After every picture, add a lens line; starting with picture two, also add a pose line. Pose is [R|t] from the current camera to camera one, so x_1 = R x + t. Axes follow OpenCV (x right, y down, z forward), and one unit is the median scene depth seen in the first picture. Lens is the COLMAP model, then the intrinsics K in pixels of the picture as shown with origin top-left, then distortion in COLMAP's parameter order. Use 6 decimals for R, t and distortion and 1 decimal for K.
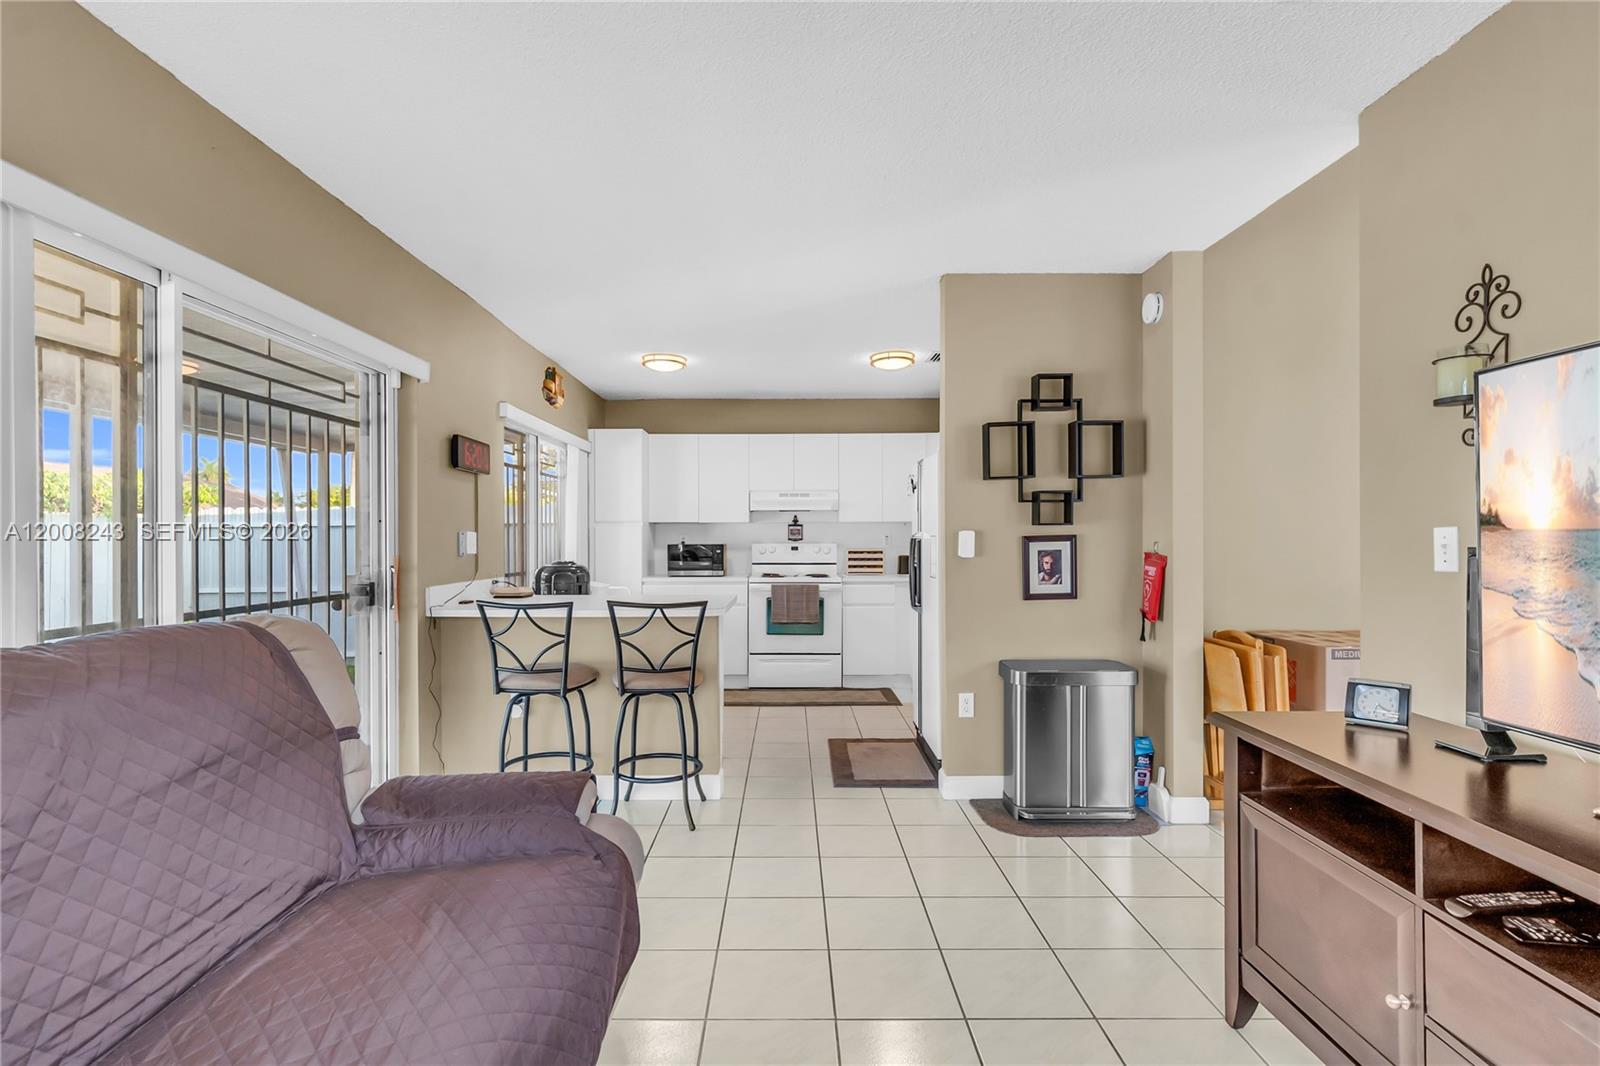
lens RADIAL K [[775.1, 0, 798.8], [0, 775.1, 536.2], [0, 0, 1]] dist [0.006435, 0.000273]
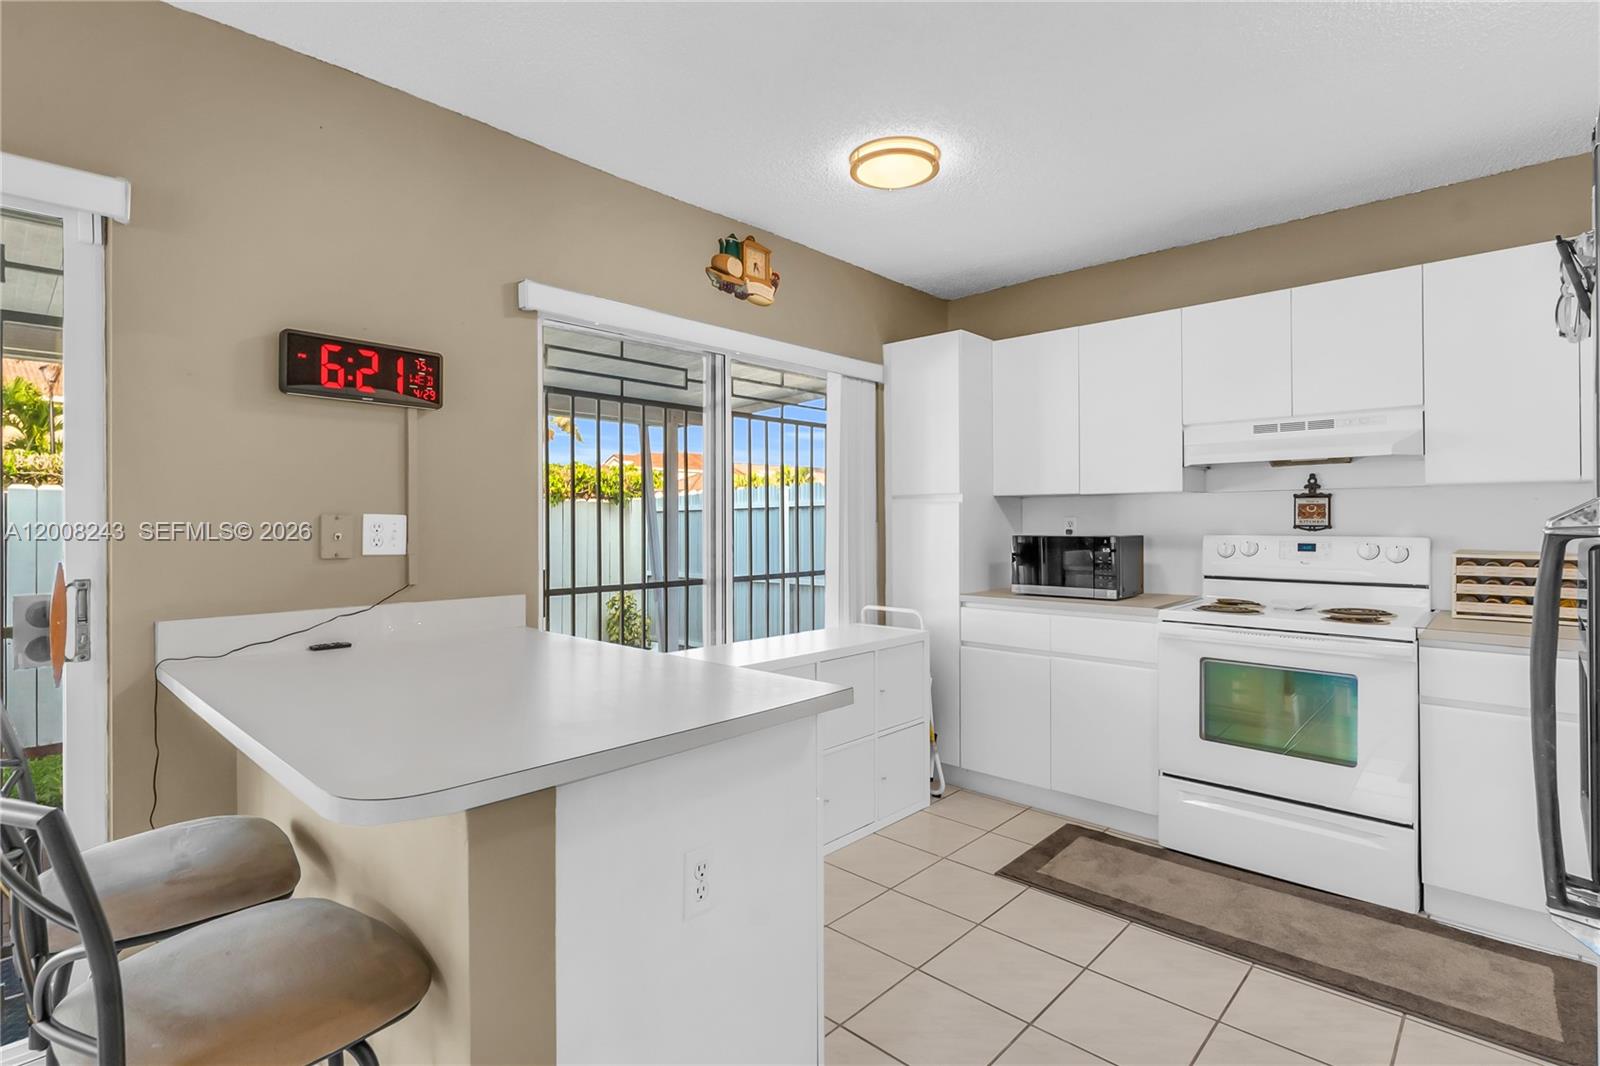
lens RADIAL K [[775.1, 0, 786.6], [0, 775.1, 522.6], [0, 0, 1]] dist [0.006435, 0.000273]
pose [[0.715228, 0.002465, -0.698887, 0.096712], [0.001162, 0.999988, 0.004716, -0.001051], [0.698891, -0.004185, 0.715216, 0.484606]]
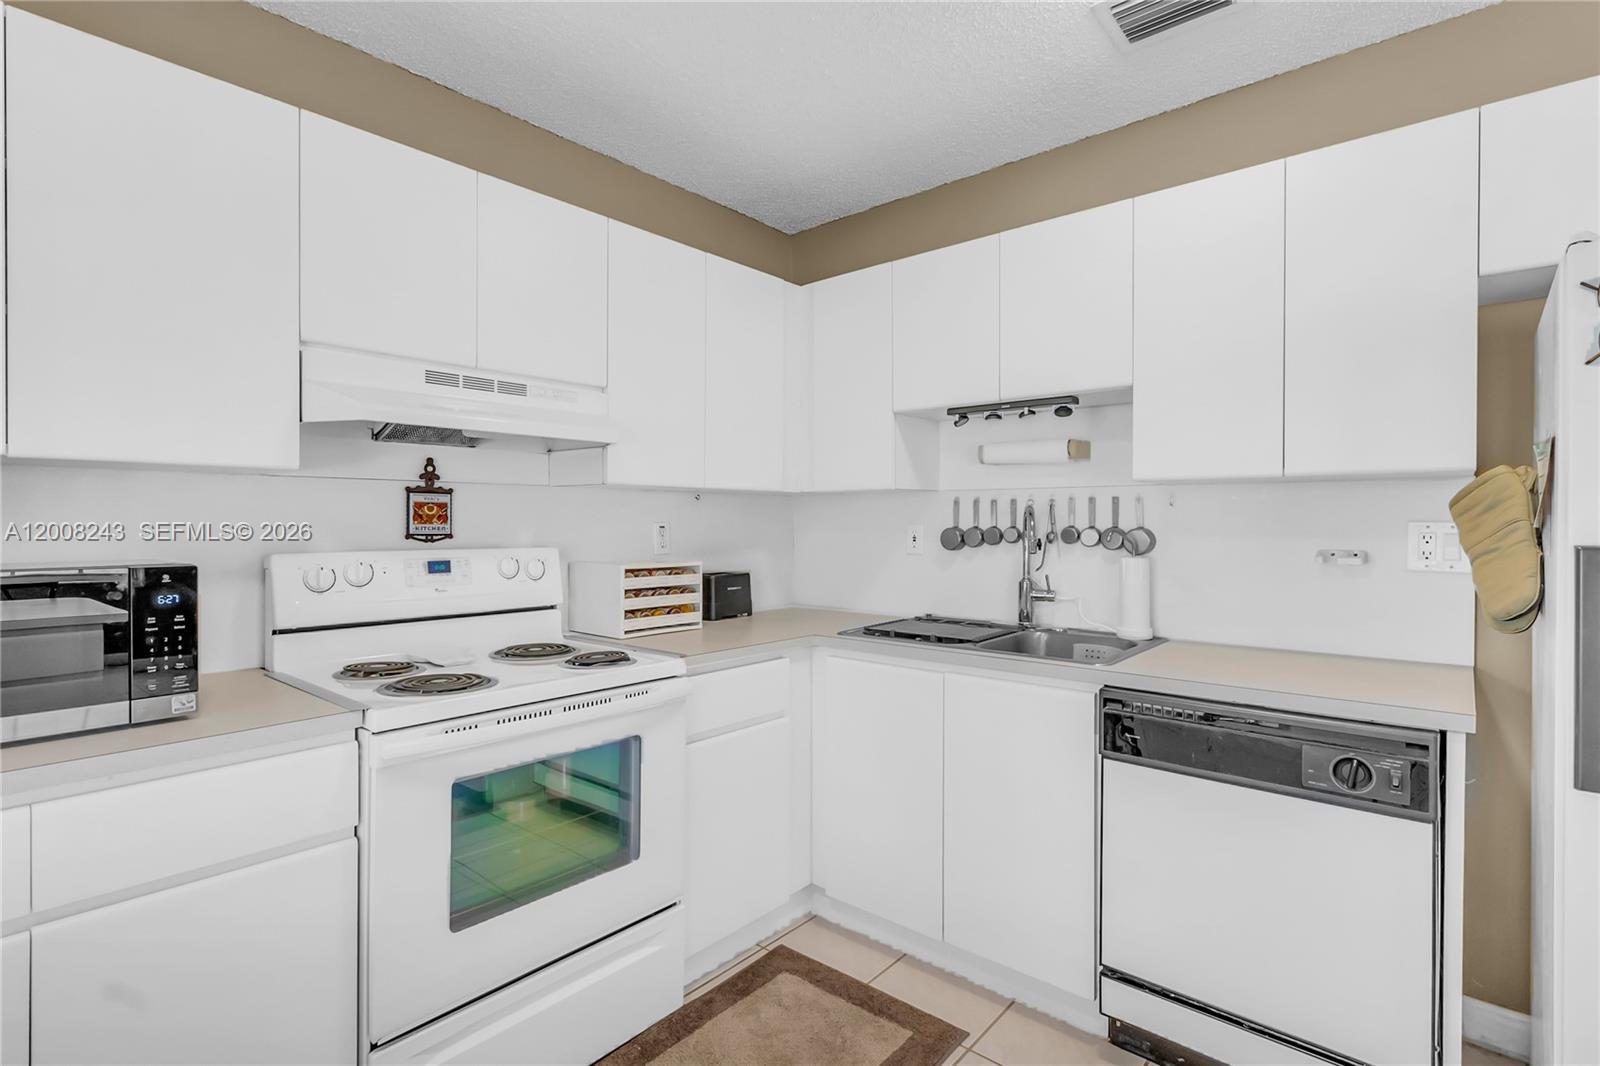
lens RADIAL K [[775.1, 0, 793.9], [0, 775.1, 525.5], [0, 0, 1]] dist [0.006435, 0.000273]
pose [[0.671666, -0.001212, 0.740854, -0.140750], [-0.000723, 0.999997, 0.002291, -0.001037], [-0.740854, -0.002075, 0.671663, 0.718400]]
